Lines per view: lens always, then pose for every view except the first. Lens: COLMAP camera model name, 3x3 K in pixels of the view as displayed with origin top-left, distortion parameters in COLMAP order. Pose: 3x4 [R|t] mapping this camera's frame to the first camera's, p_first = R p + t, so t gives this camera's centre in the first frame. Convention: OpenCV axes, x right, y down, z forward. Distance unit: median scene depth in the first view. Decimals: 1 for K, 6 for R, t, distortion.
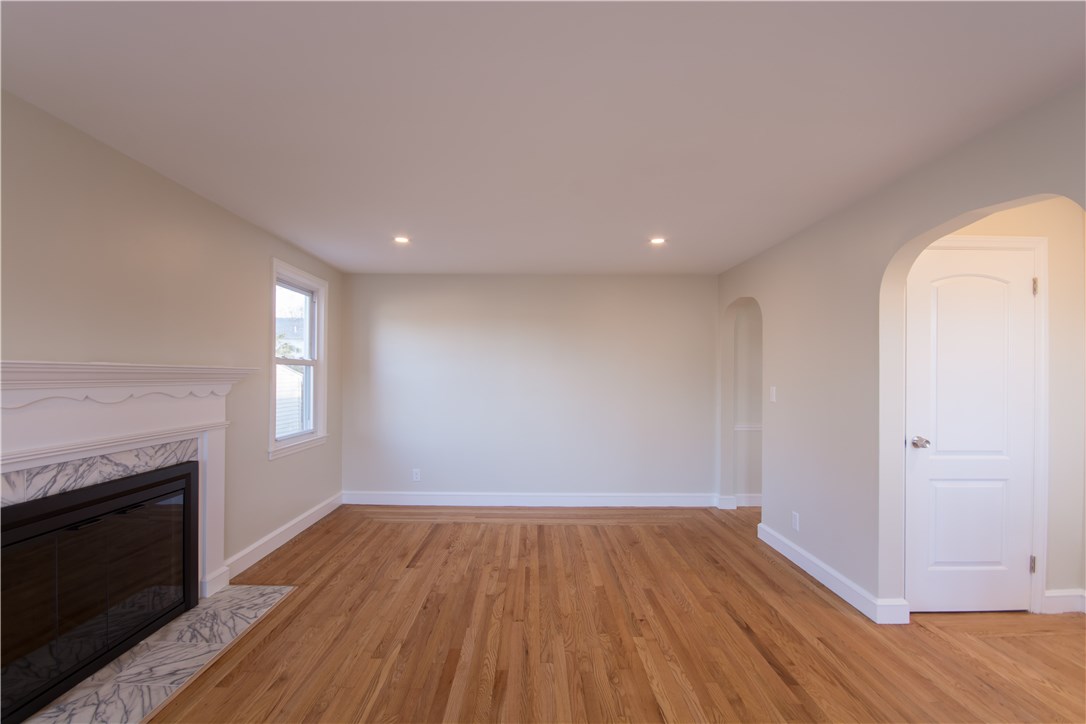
lens RADIAL K [[480.0, 0, 529.5], [0, 480.0, 373.1], [0, 0, 1]] dist [0.001796, -0.009187]
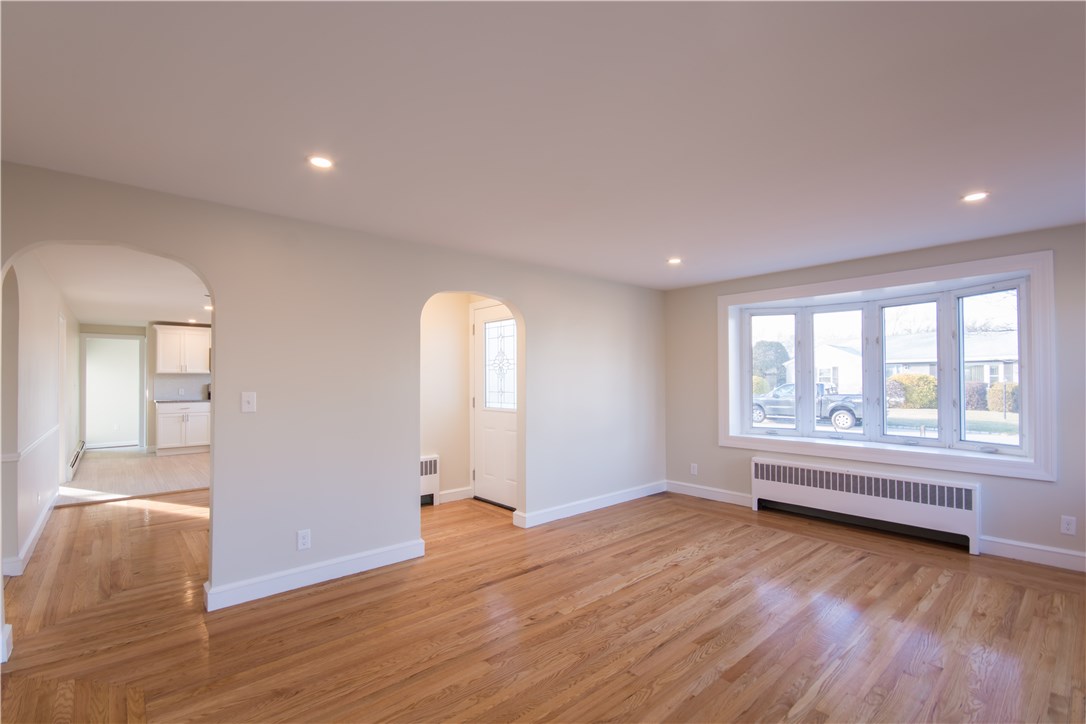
lens RADIAL K [[480.0, 0, 529.5], [0, 480.0, 373.1], [0, 0, 1]] dist [0.001796, -0.009187]
pose [[-0.654085, 0.006660, 0.756391, -0.527197], [-0.002352, 0.999938, -0.010838, 0.004173], [-0.756417, -0.008869, -0.654029, 1.648239]]
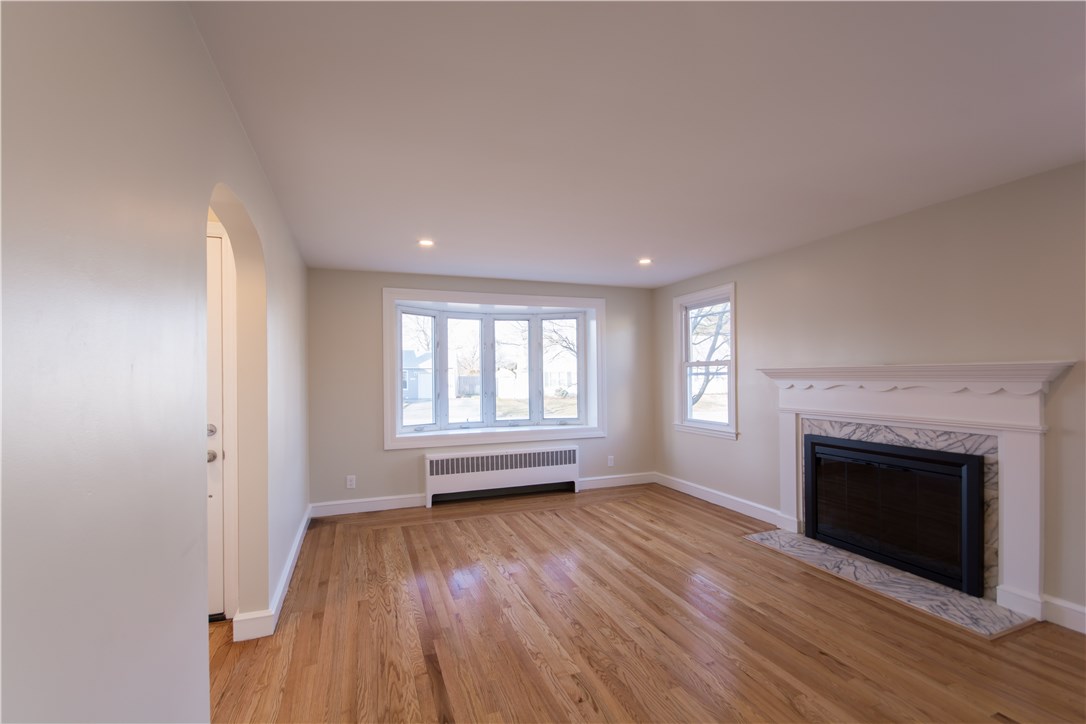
lens RADIAL K [[475.3, 0, 532.3], [0, 475.3, 372.5], [0, 0, 1]] dist [0.005384, -0.009753]
pose [[-0.937808, 0.001524, -0.347150, 0.552328], [0.005924, 0.999915, -0.011613, 0.011450], [0.347103, -0.012947, -0.937738, 1.649600]]
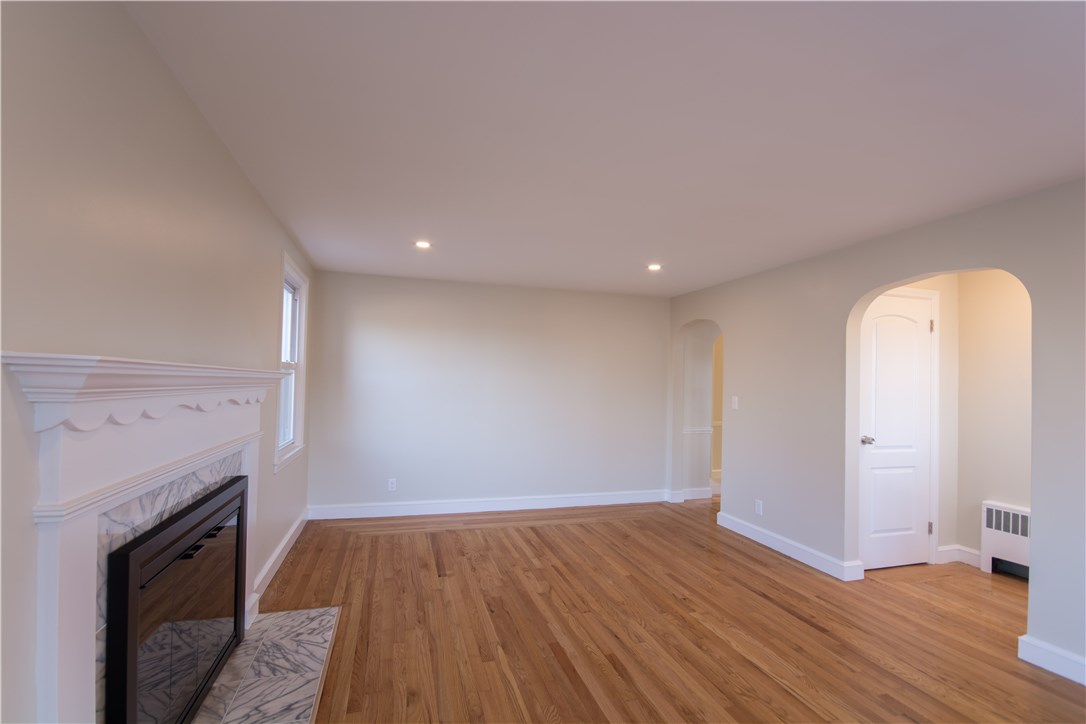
lens RADIAL K [[480.0, 0, 529.5], [0, 480.0, 373.1], [0, 0, 1]] dist [0.001796, -0.009187]
pose [[0.960262, 0.020462, 0.278350, -0.449734], [-0.016940, 0.999743, -0.015055, -0.004446], [-0.278587, 0.009742, 0.960362, -0.010032]]
